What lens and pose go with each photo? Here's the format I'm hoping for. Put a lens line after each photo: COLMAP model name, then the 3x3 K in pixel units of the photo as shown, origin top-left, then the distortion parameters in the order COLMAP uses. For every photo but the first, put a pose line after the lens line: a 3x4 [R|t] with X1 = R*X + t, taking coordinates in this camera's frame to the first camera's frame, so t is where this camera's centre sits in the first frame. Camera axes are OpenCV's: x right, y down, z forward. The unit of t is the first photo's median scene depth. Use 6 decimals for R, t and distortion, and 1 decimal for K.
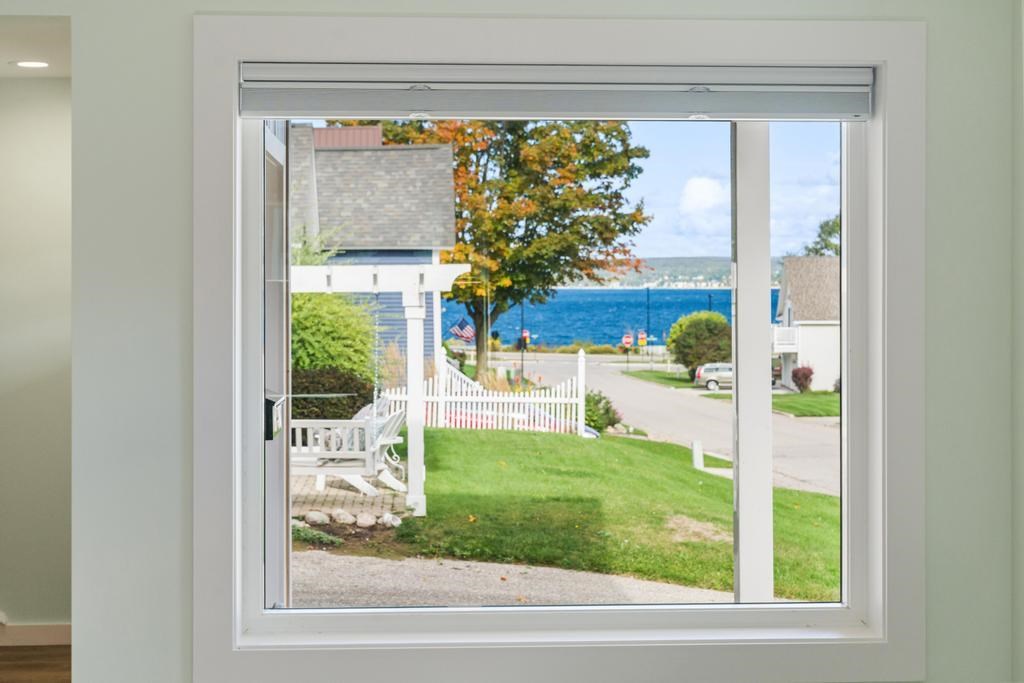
lens RADIAL K [[1791.7, 0, 512.0], [0, 1791.7, 341.5], [0, 0, 1]] dist [0.020753, 0.019667]
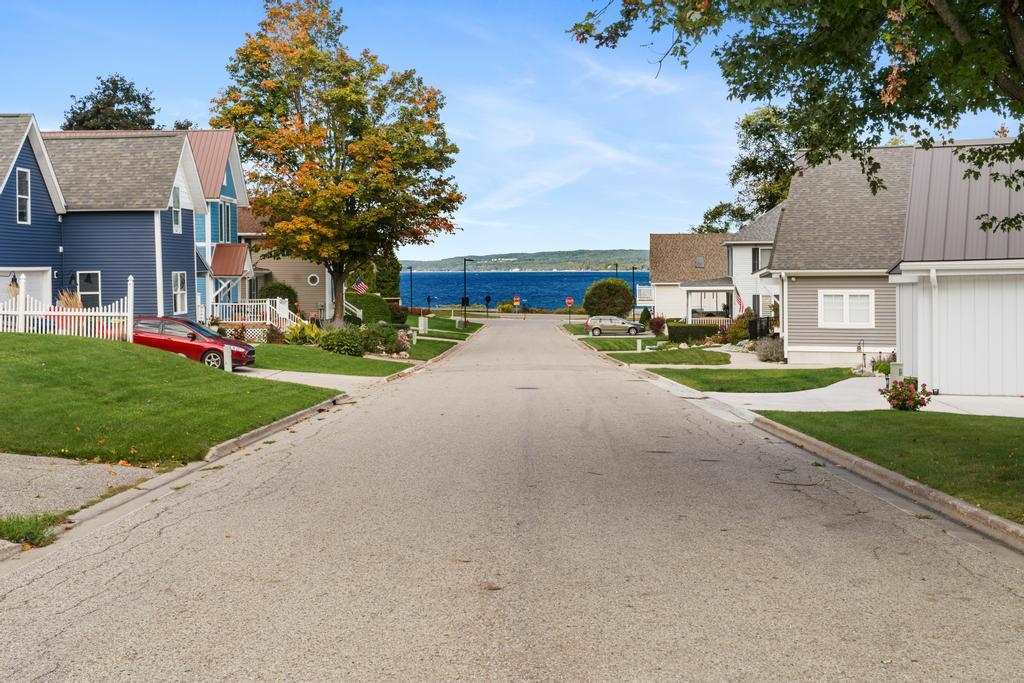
lens RADIAL K [[1314.0, 0, 530.3], [0, 1314.0, 290.7], [0, 0, 1]] dist [-0.008891, -0.000813]
pose [[0.996354, -0.002759, -0.085269, 0.570985], [0.001218, 0.999835, -0.018121, 0.046503], [0.085305, 0.017951, 0.996193, 0.104429]]
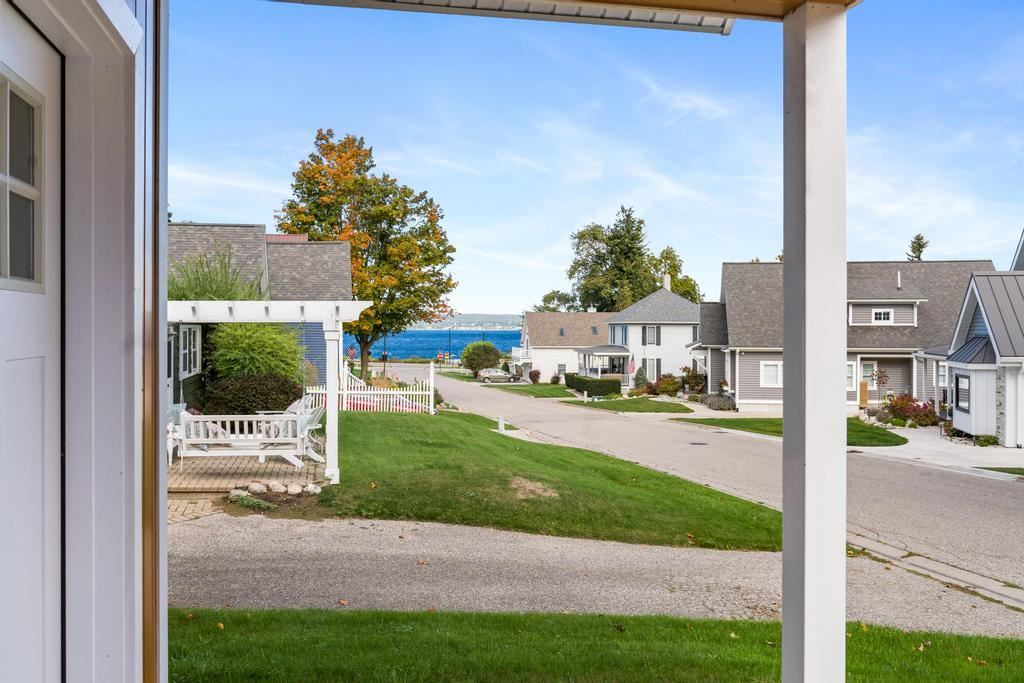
lens RADIAL K [[900.1, 0, 512.0], [0, 900.1, 341.5], [0, 0, 1]] dist [-0.005991, -0.000718]
pose [[0.988555, 0.003648, 0.150816, -0.017893], [-0.001077, 0.999853, -0.017124, 0.000097], [-0.150856, 0.016765, 0.988414, 0.244552]]
